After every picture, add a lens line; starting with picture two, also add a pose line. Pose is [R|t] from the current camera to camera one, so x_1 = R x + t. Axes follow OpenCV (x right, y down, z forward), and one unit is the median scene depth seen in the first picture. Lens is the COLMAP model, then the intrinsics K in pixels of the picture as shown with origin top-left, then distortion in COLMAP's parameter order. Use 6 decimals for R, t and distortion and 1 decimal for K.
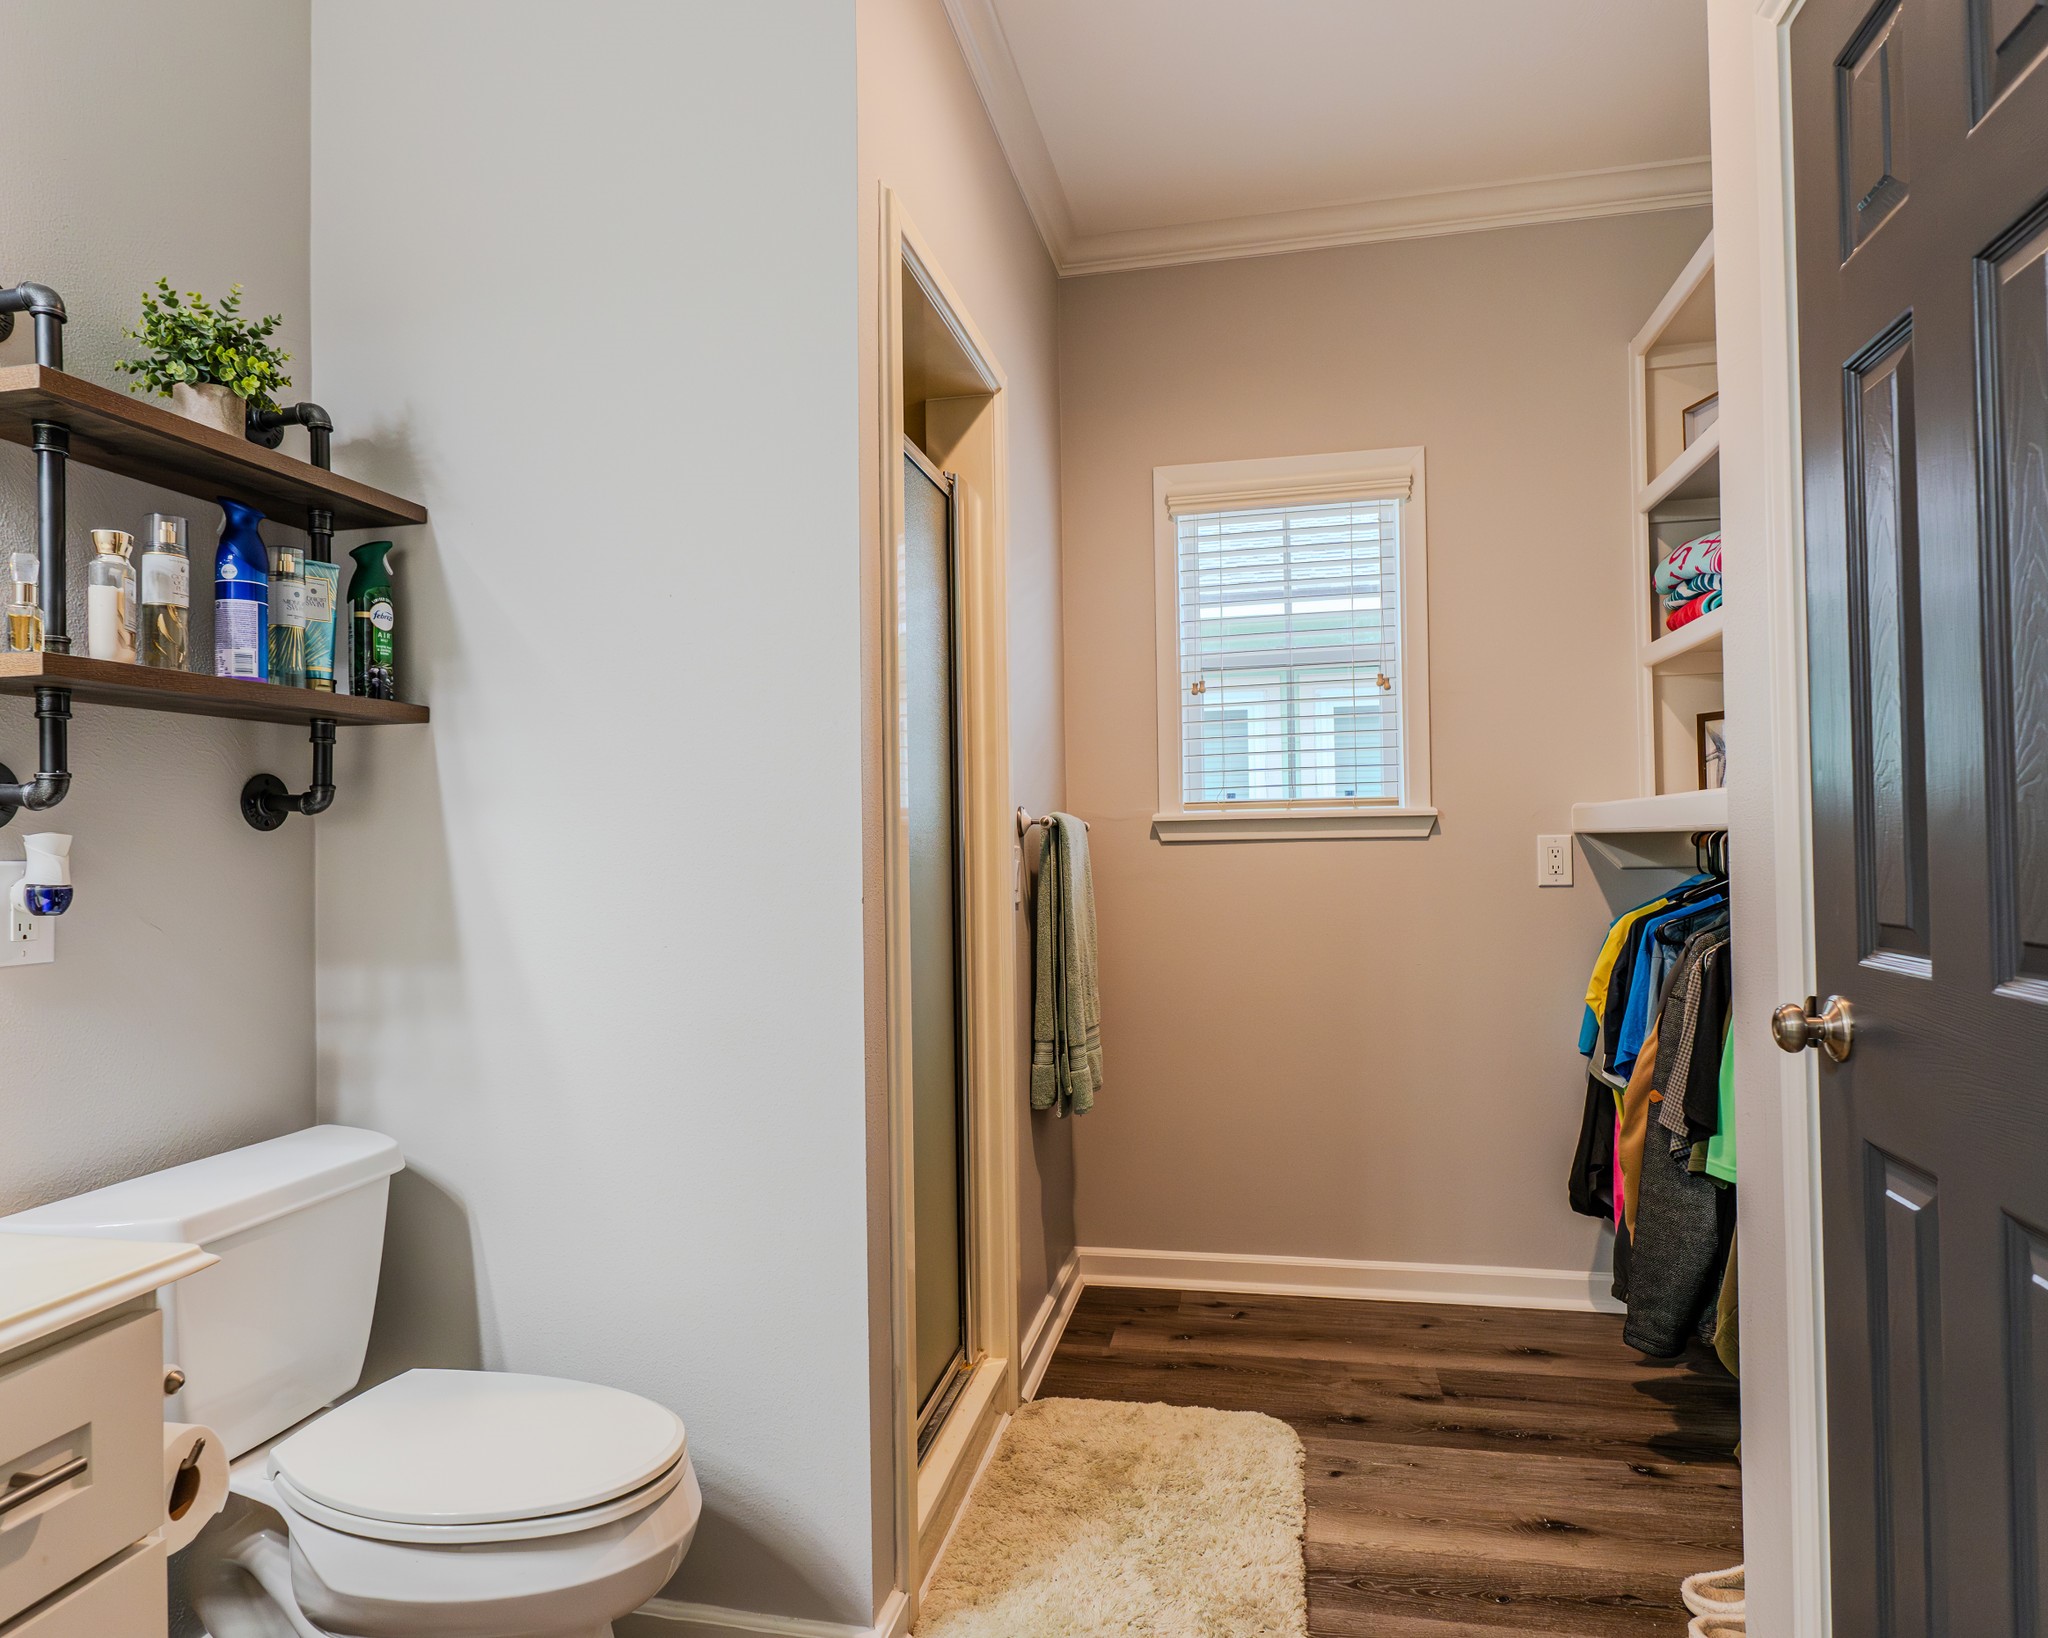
lens RADIAL K [[1226.4, 0, 1023.4], [0, 1226.4, 819.8], [0, 0, 1]] dist [0.002016, -0.002170]
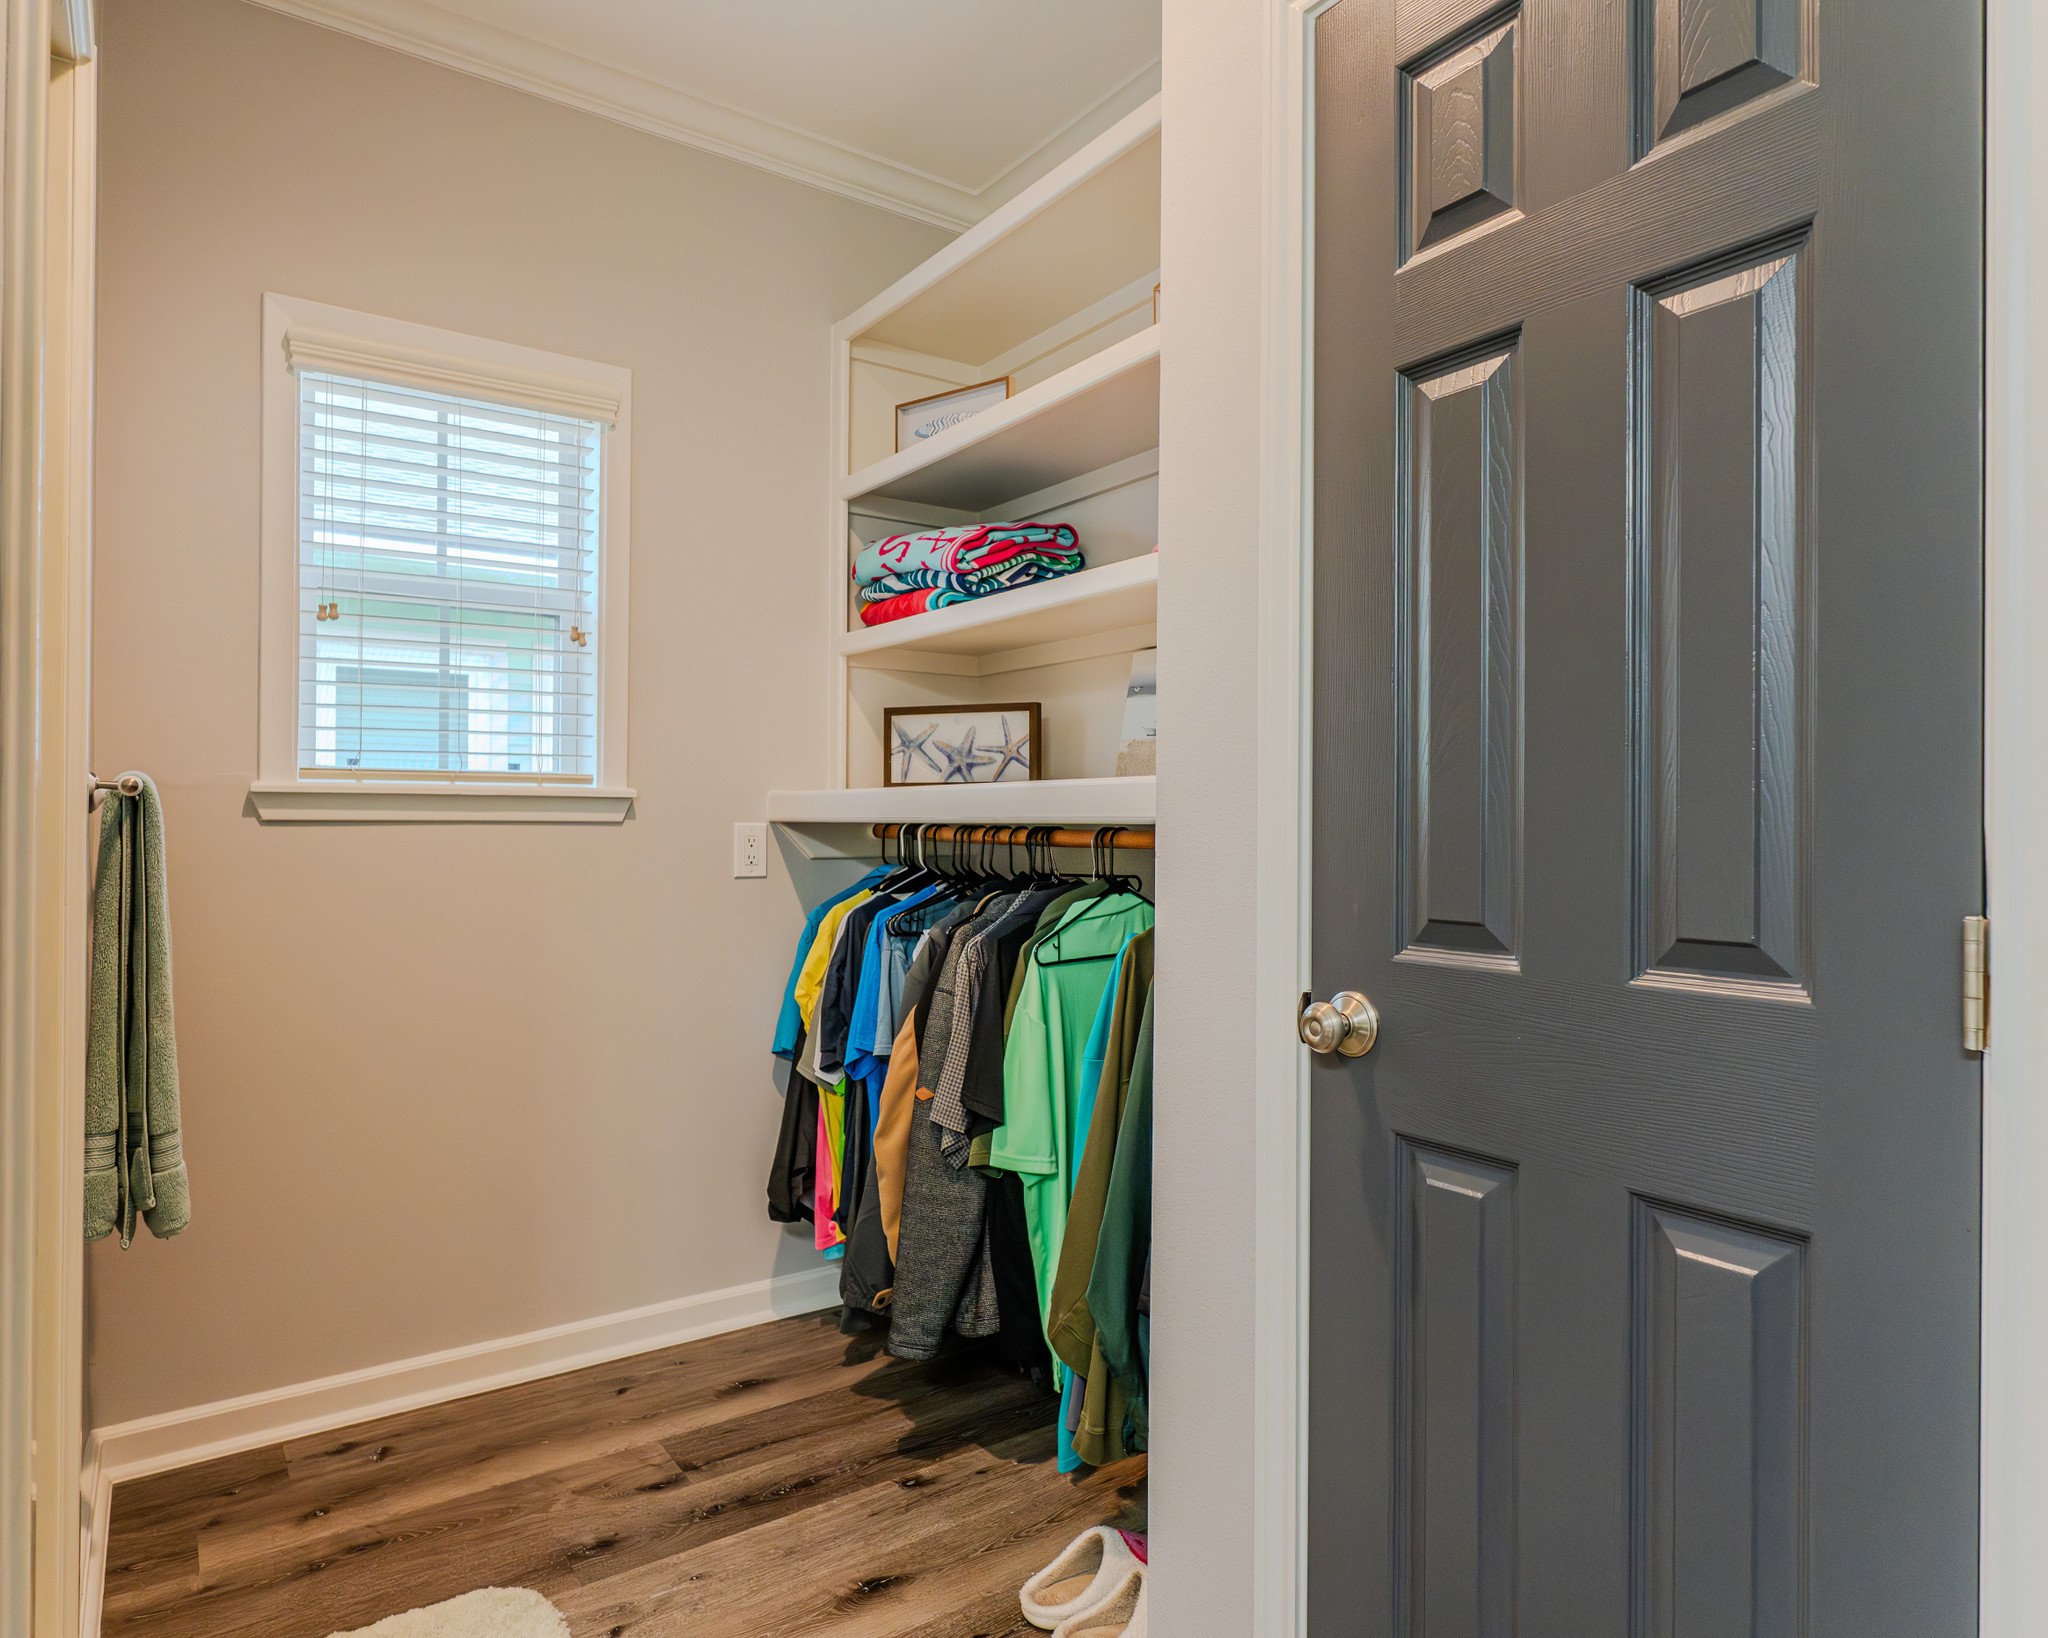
lens RADIAL K [[1226.4, 0, 1026.7], [0, 1226.4, 821.5], [0, 0, 1]] dist [0.002016, -0.002170]
pose [[0.689164, 0.022382, 0.724260, -0.112904], [-0.031724, 0.999496, -0.000701, 0.005641], [-0.723911, -0.022494, 0.689527, 0.219708]]
